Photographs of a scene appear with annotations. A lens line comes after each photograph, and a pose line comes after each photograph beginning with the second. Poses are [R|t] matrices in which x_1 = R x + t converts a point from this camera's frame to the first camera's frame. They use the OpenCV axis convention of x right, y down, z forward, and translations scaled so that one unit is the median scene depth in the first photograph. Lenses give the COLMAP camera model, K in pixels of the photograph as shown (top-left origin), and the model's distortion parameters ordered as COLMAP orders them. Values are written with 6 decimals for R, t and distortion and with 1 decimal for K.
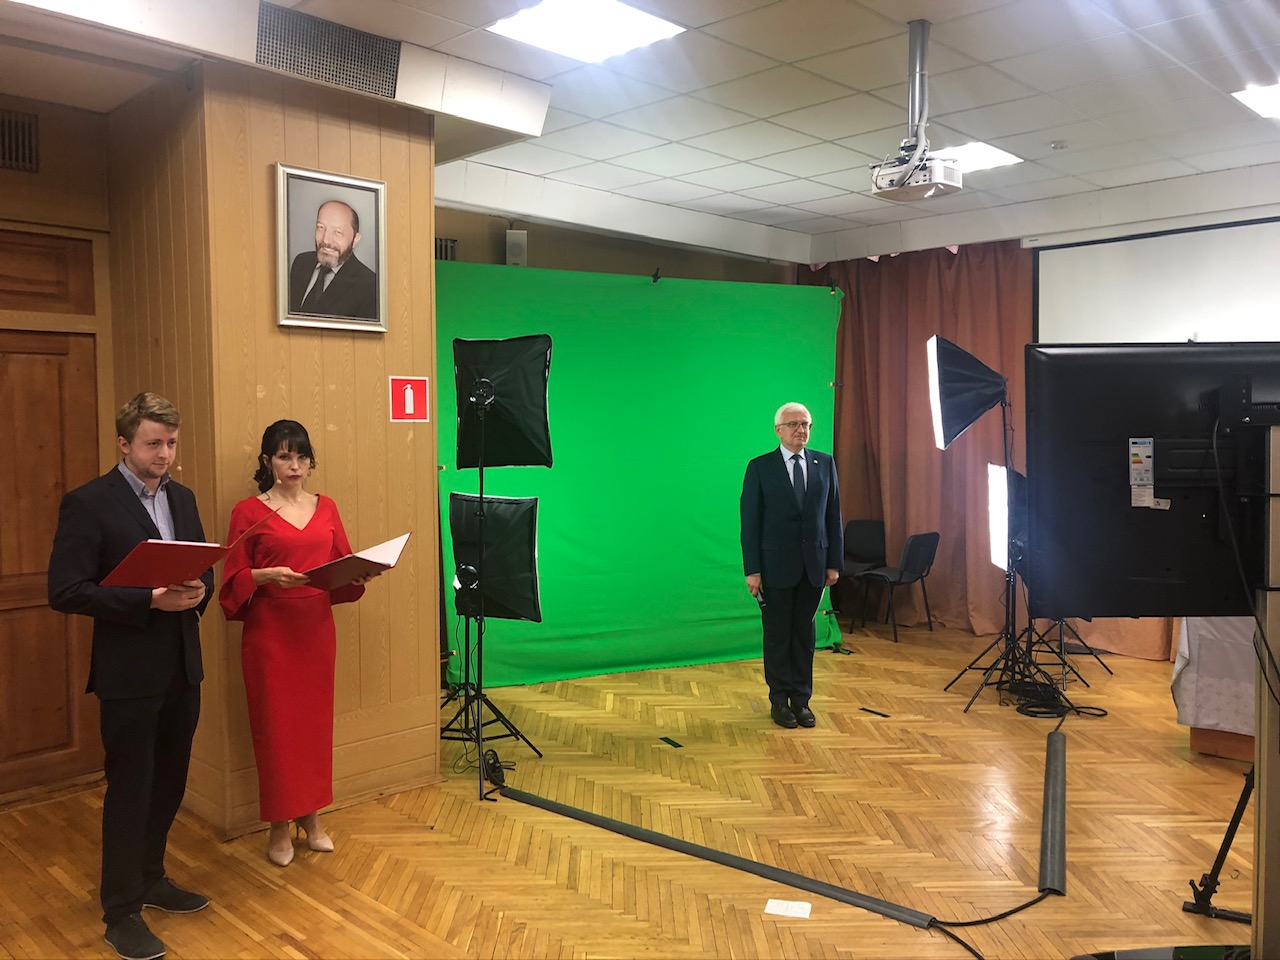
lens RADIAL K [[1051.6, 0, 640.0], [0, 1051.6, 480.0], [0, 0, 1]] dist [0.033040, 0.001691]
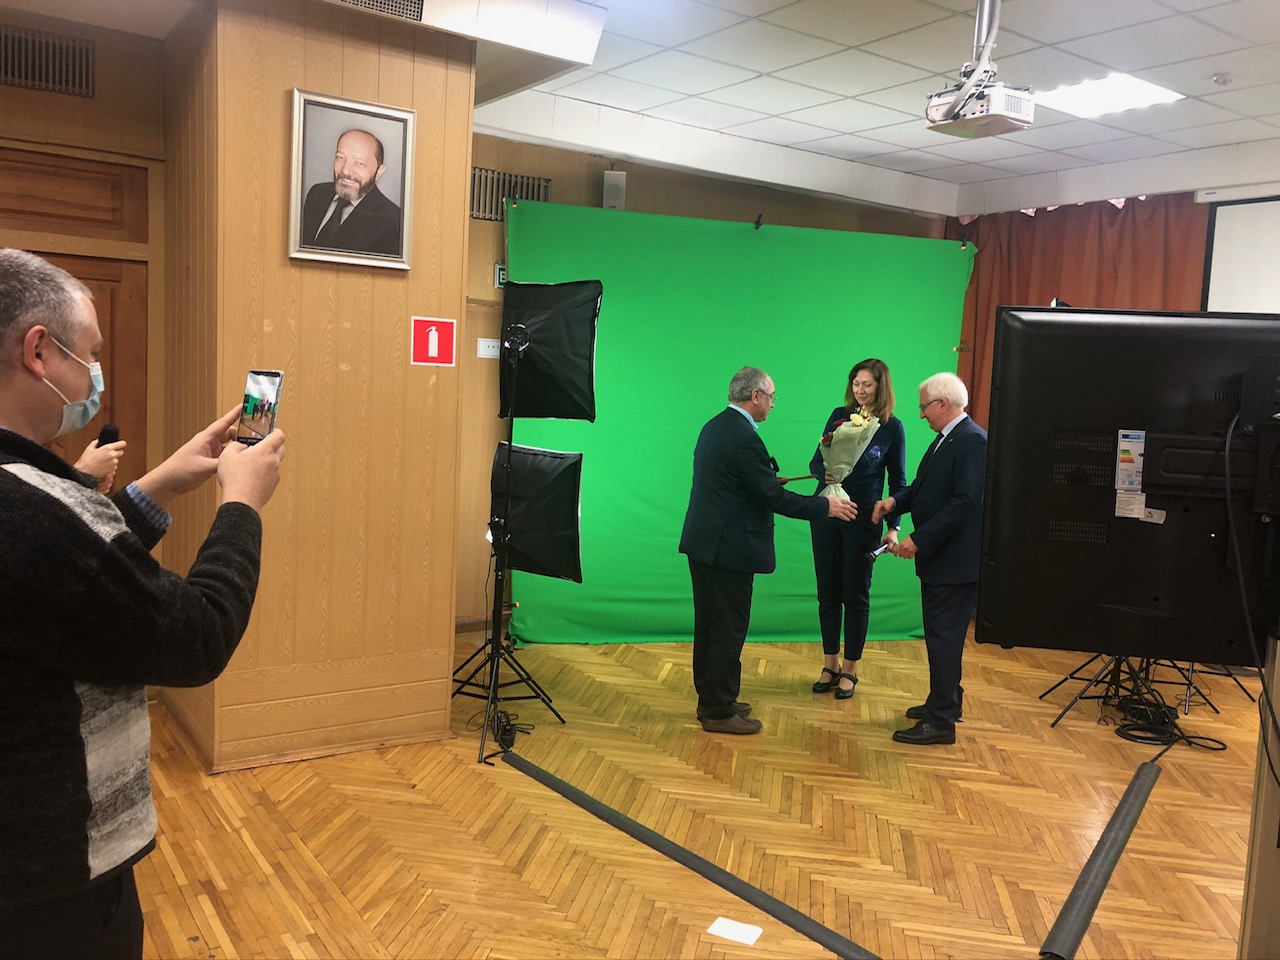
lens RADIAL K [[1053.5, 0, 639.8], [0, 1053.5, 471.5], [0, 0, 1]] dist [0.033963, 0.007479]
pose [[0.980855, 0.070838, -0.181397, 0.147936], [-0.064379, 0.997072, 0.041259, -0.010504], [0.183789, -0.028791, 0.982544, 0.087067]]
